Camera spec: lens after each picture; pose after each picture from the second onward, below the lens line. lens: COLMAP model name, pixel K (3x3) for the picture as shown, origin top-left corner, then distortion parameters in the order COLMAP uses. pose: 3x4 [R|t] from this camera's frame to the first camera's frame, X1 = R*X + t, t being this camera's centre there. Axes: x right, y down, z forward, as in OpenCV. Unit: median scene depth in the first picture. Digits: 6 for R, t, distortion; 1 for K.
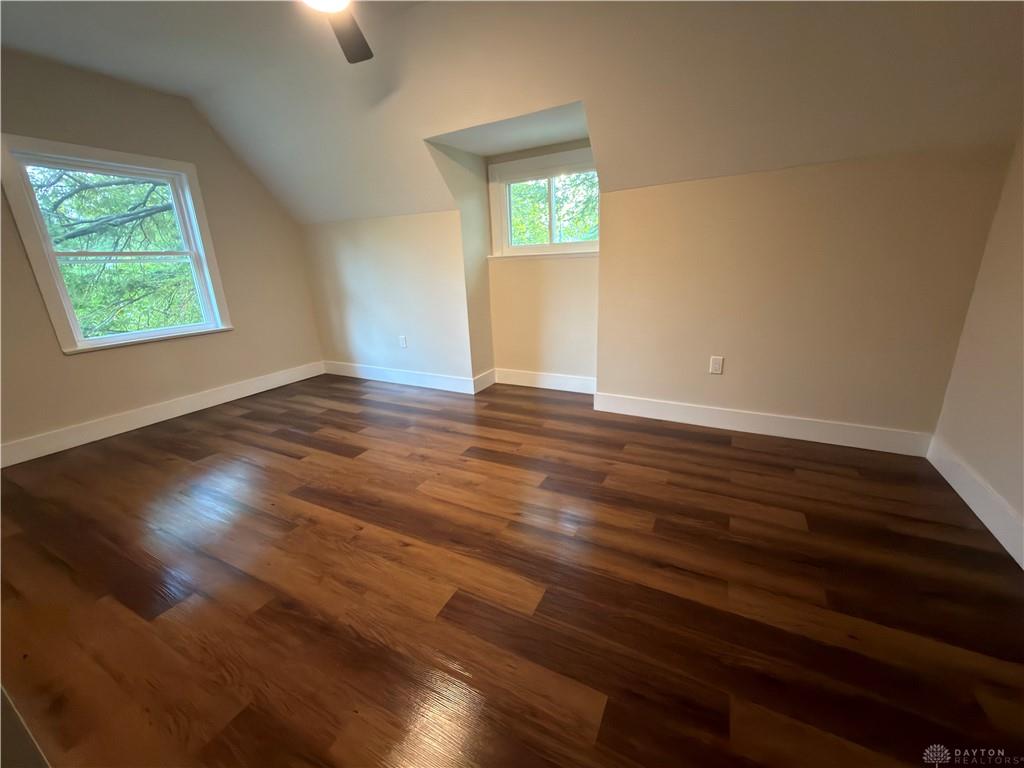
lens RADIAL K [[407.0, 0, 517.6], [0, 407.0, 383.2], [0, 0, 1]] dist [-0.000371, 0.000110]
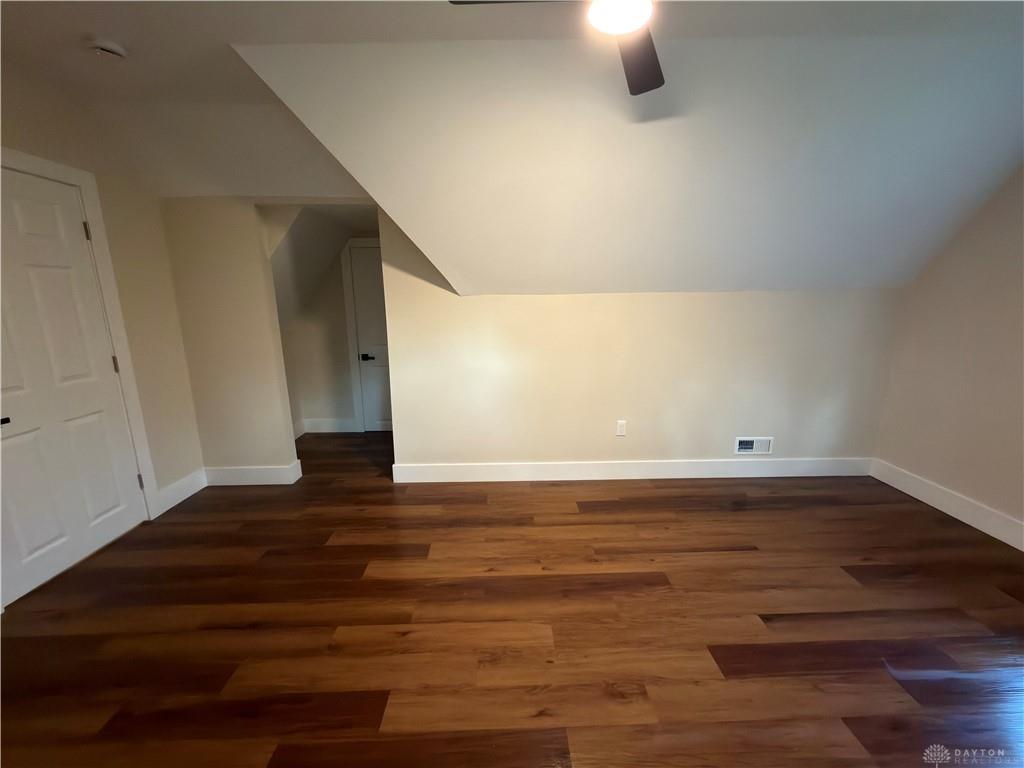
lens RADIAL K [[406.3, 0, 513.1], [0, 406.3, 381.4], [0, 0, 1]] dist [0.000544, 0.000309]
pose [[-0.878470, 0.139874, -0.456865, 0.082014], [-0.101373, 0.879858, 0.464299, -0.397474], [0.466920, 0.454187, -0.758749, 1.044161]]
